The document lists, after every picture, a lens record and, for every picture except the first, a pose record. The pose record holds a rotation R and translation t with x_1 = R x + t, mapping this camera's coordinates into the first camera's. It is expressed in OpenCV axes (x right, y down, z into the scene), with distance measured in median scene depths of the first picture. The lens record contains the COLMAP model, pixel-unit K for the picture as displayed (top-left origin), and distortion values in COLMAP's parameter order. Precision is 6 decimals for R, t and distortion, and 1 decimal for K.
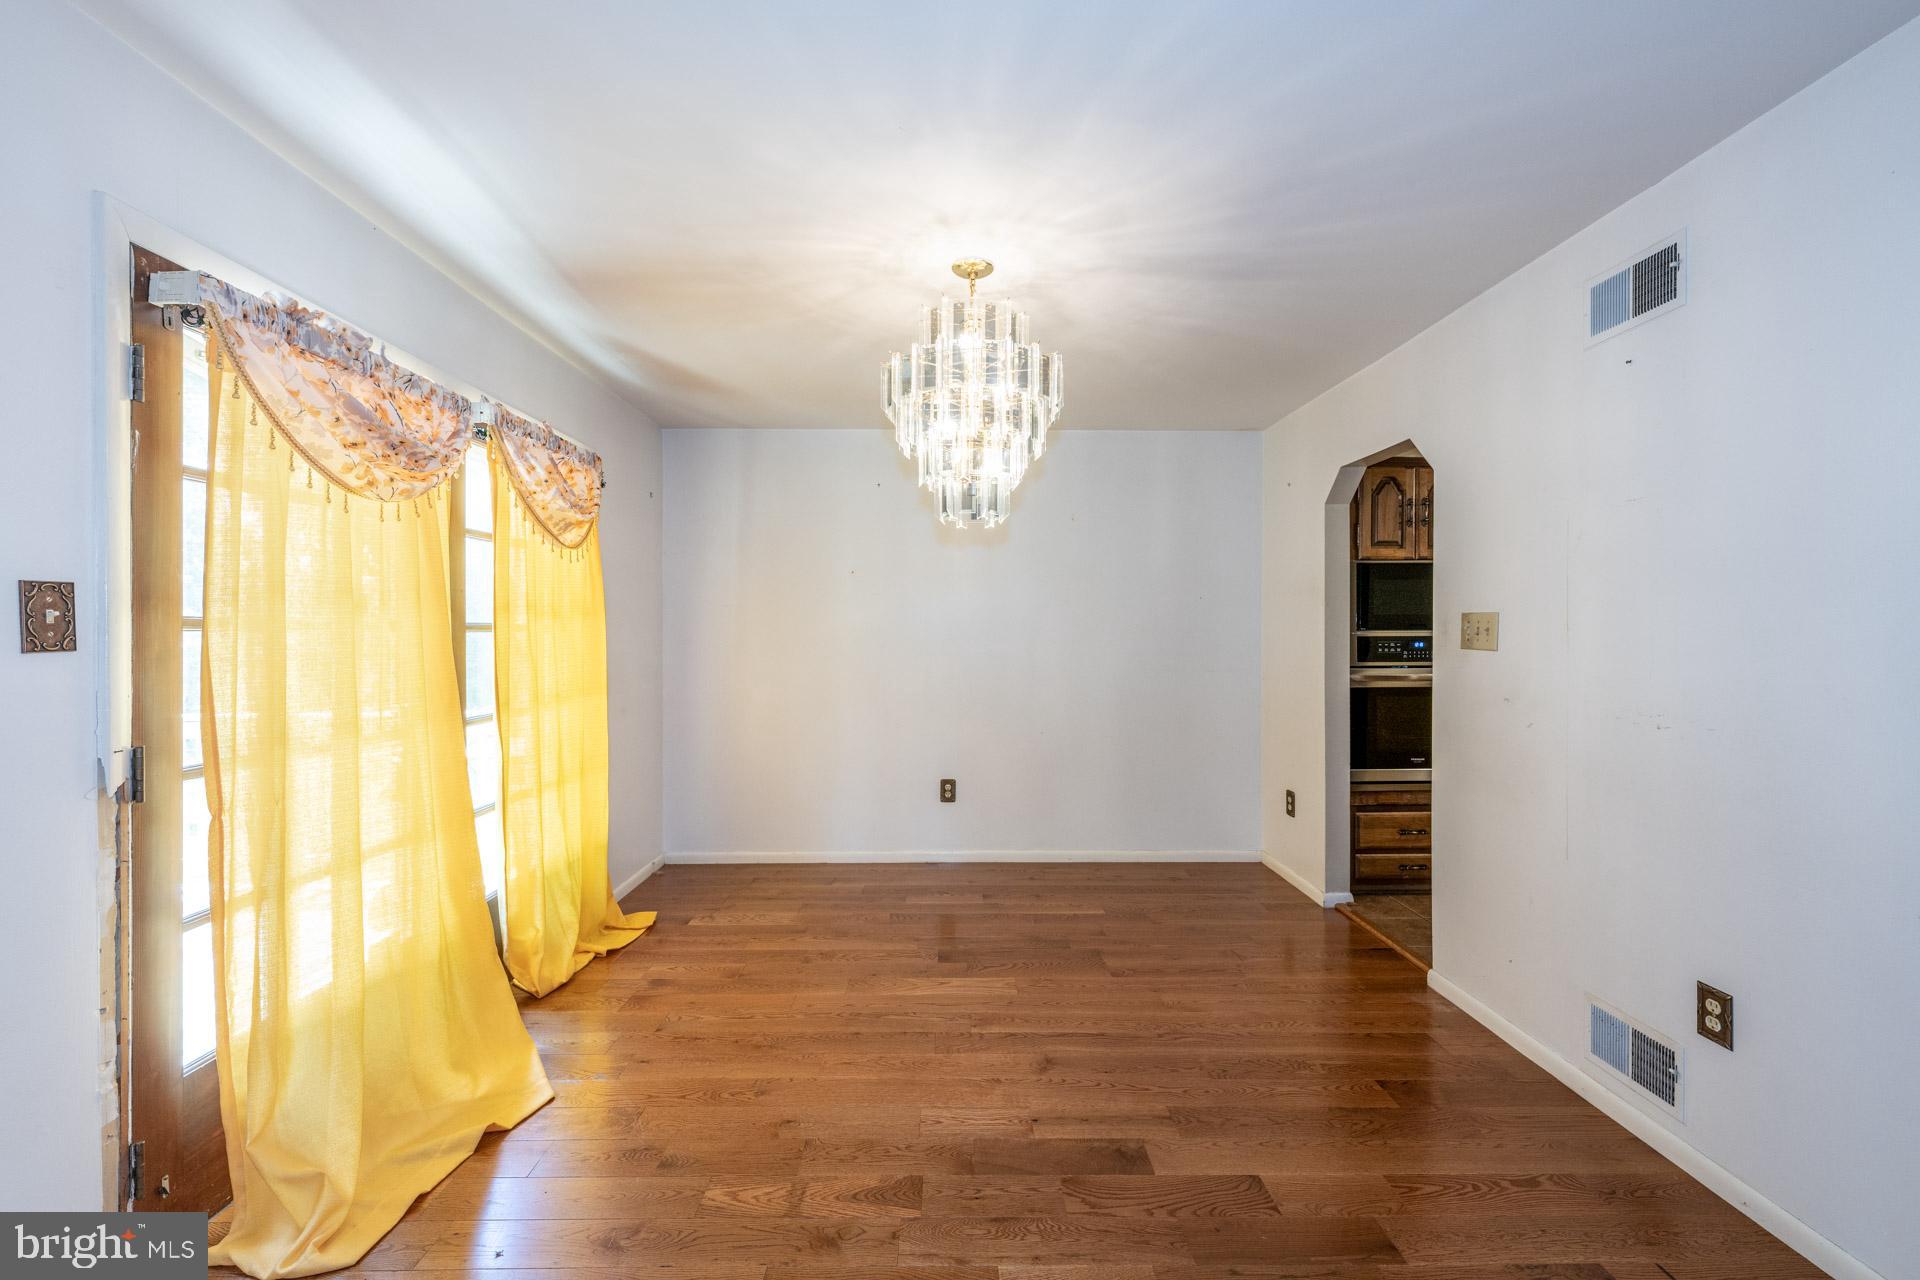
lens RADIAL K [[766.8, 0, 965.2], [0, 766.8, 638.0], [0, 0, 1]] dist [0.000150, -0.000146]
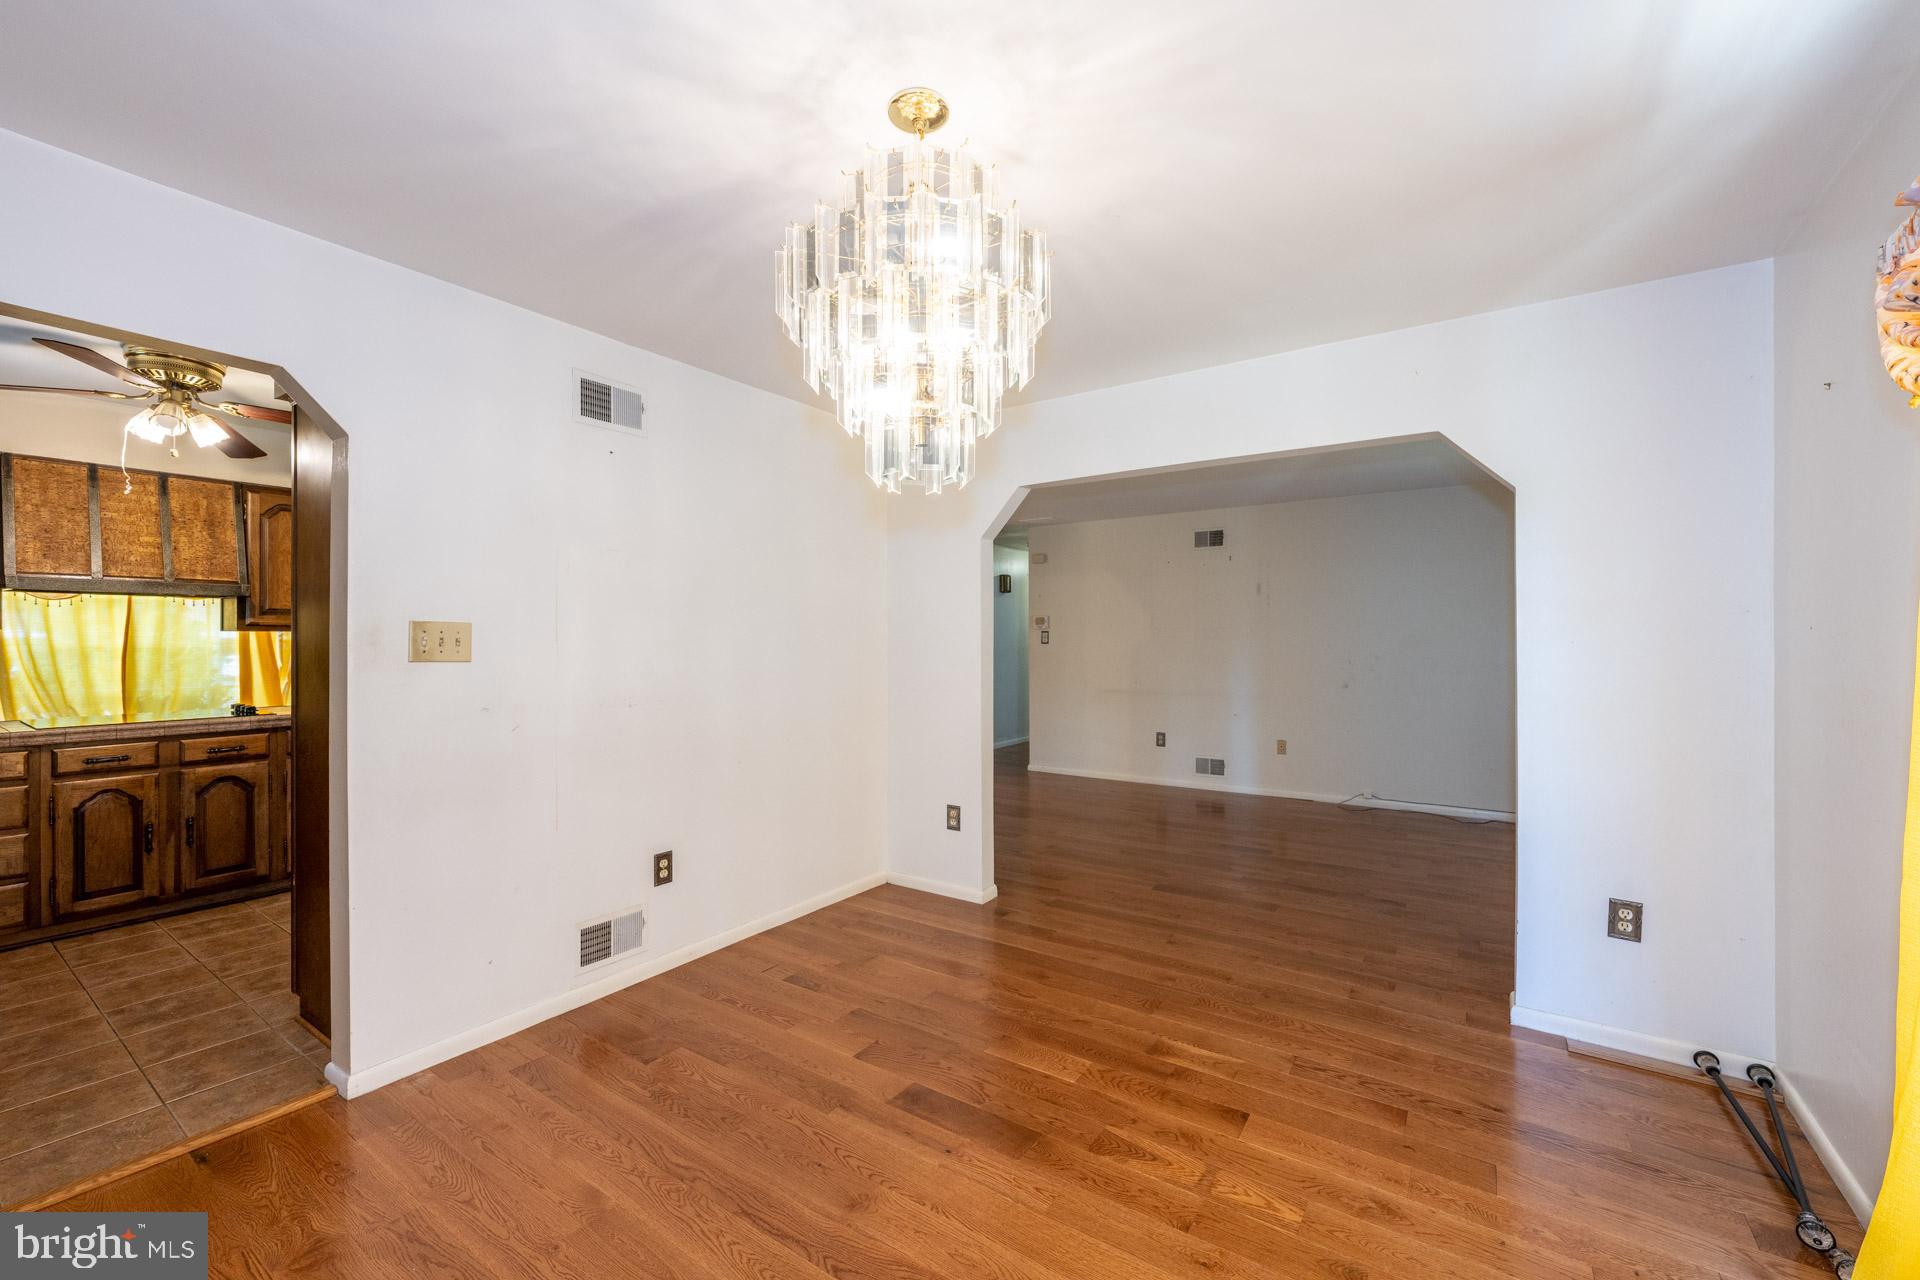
lens RADIAL K [[766.8, 0, 961.6], [0, 766.8, 641.2], [0, 0, 1]] dist [0.000150, -0.000146]
pose [[-0.811478, 0.001237, 0.584381, -0.514968], [0.007389, 0.999940, 0.008144, -0.017414], [-0.584336, 0.010927, -0.811438, 1.872364]]
